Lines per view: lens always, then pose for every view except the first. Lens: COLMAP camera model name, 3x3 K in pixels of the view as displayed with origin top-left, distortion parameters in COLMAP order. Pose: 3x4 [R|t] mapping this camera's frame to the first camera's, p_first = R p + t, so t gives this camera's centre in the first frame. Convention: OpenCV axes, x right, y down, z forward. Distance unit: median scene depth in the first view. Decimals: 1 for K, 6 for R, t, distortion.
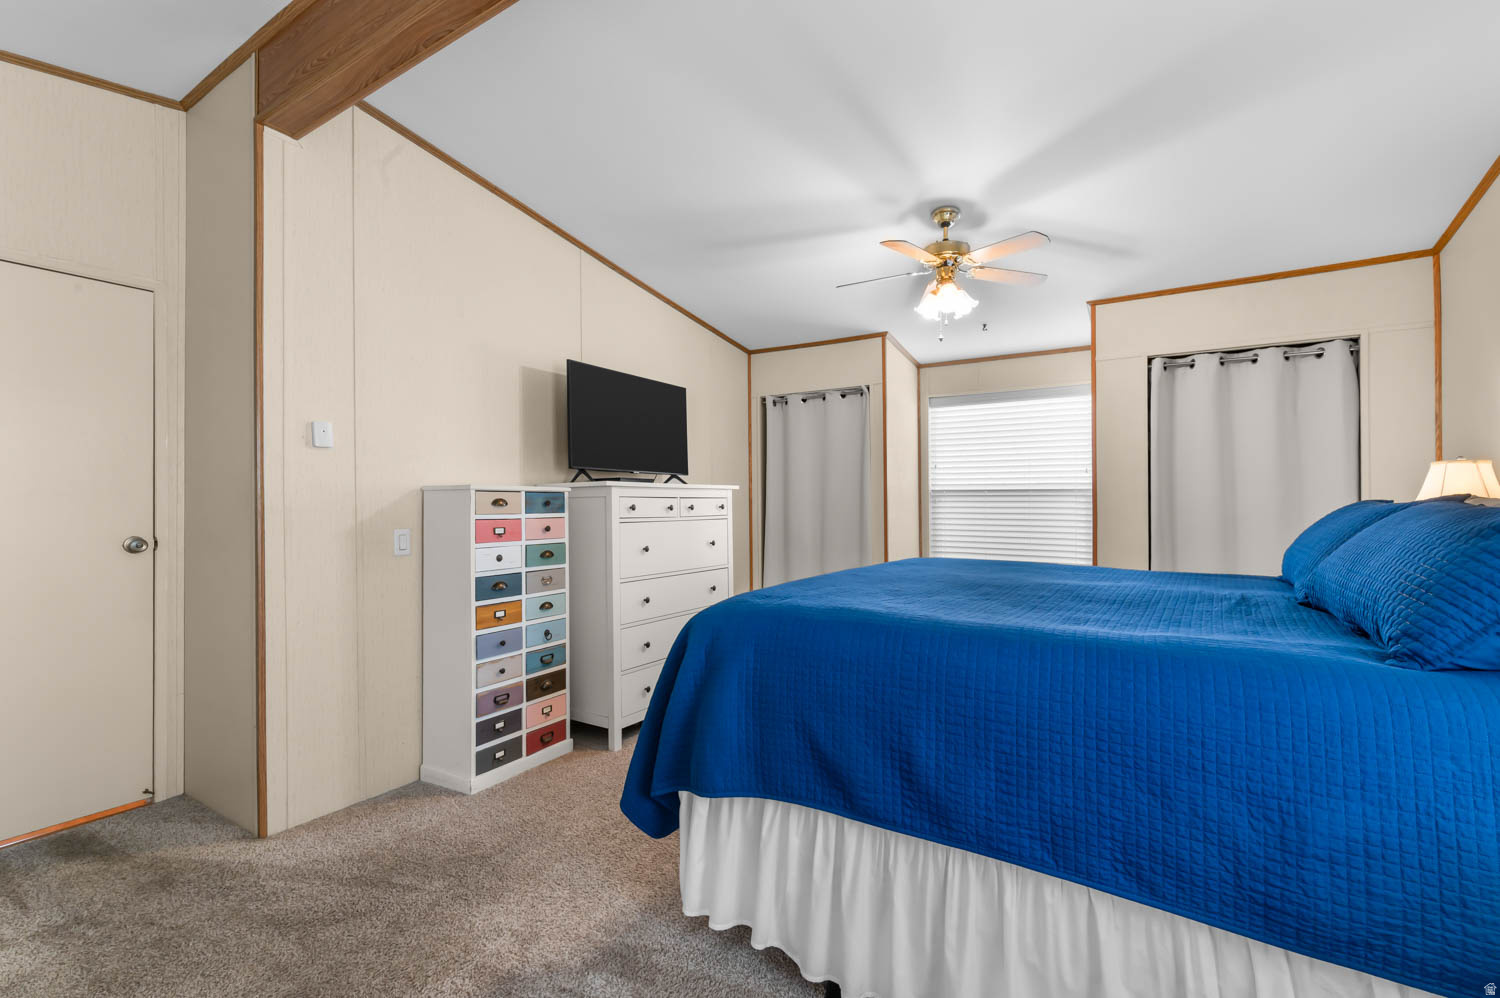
lens RADIAL K [[647.9, 0, 749.5], [0, 647.9, 498.4], [0, 0, 1]] dist [-0.003326, -0.000244]
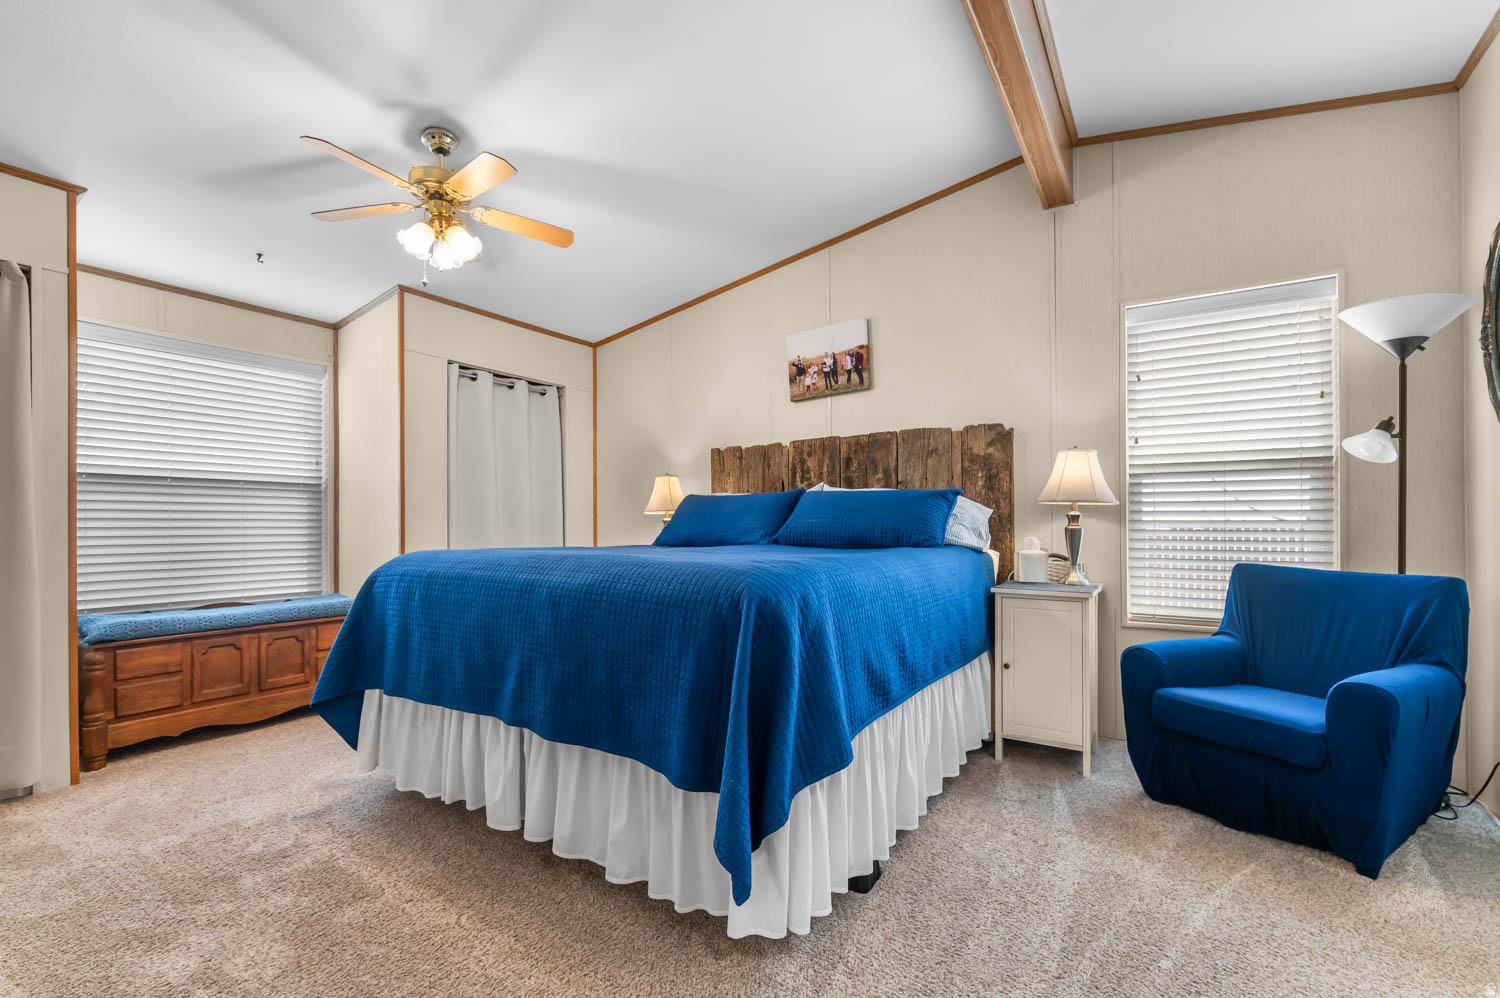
lens RADIAL K [[647.9, 0, 749.9], [0, 647.9, 524.1], [0, 0, 1]] dist [-0.003326, -0.000244]
pose [[0.015907, 0.000420, 0.999873, -0.494641], [-0.008667, 0.999962, -0.000282, 0.052888], [-0.999836, -0.008662, 0.015910, 0.545480]]
